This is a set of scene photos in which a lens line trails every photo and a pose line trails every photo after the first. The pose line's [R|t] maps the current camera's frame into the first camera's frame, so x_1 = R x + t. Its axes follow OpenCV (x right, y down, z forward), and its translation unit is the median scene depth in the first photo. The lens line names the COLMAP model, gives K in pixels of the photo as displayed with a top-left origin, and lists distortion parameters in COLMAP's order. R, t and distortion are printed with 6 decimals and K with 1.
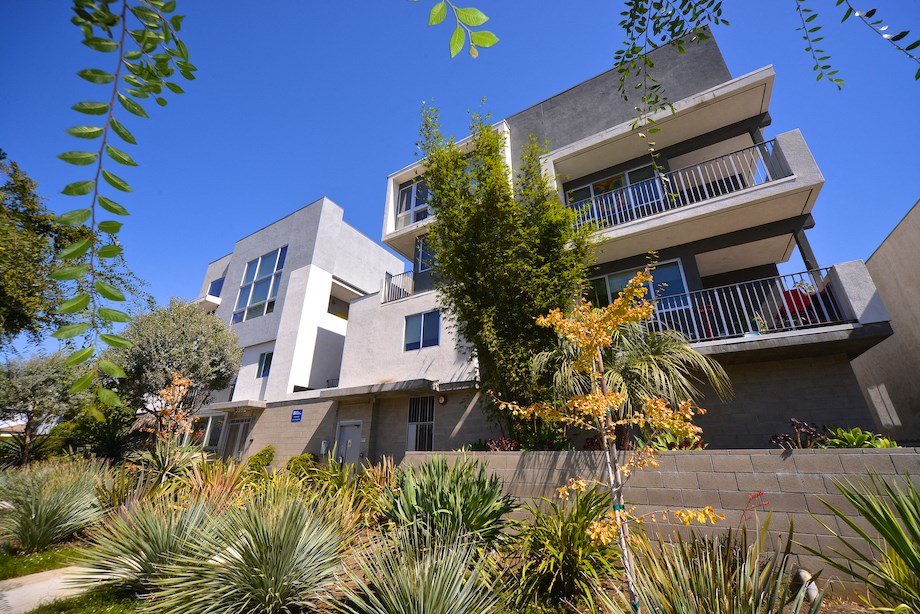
lens RADIAL K [[360.2, 0, 463.6], [0, 360.2, 309.7], [0, 0, 1]] dist [-0.006430, -0.000040]
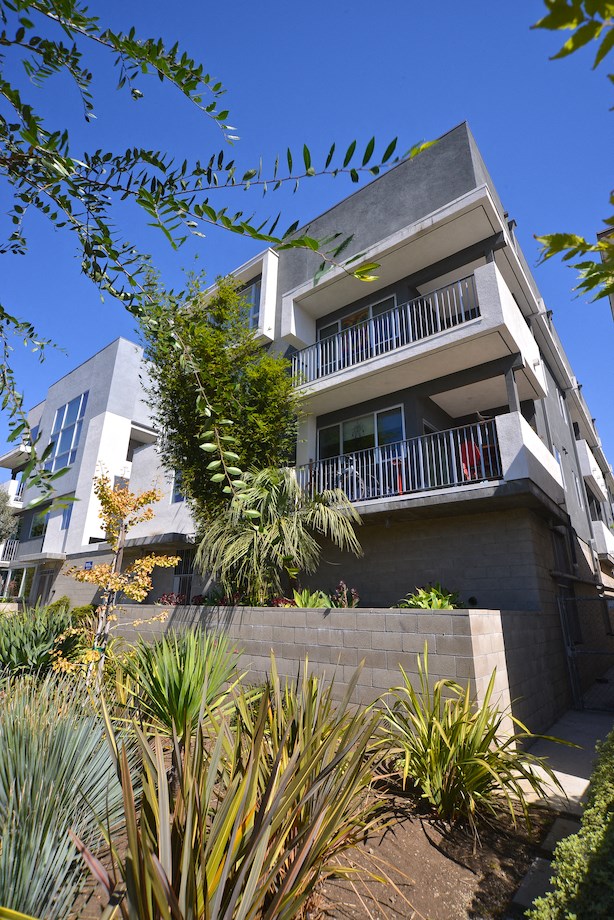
lens RADIAL K [[433.1, 0, 307.5], [0, 433.1, 456.9], [0, 0, 1]] dist [-0.002913, 0.000029]
pose [[0.989852, -0.038813, -0.136701, 0.362786], [0.046046, 0.997679, 0.050157, -0.052505], [0.134437, -0.055942, 0.989342, -0.111005]]
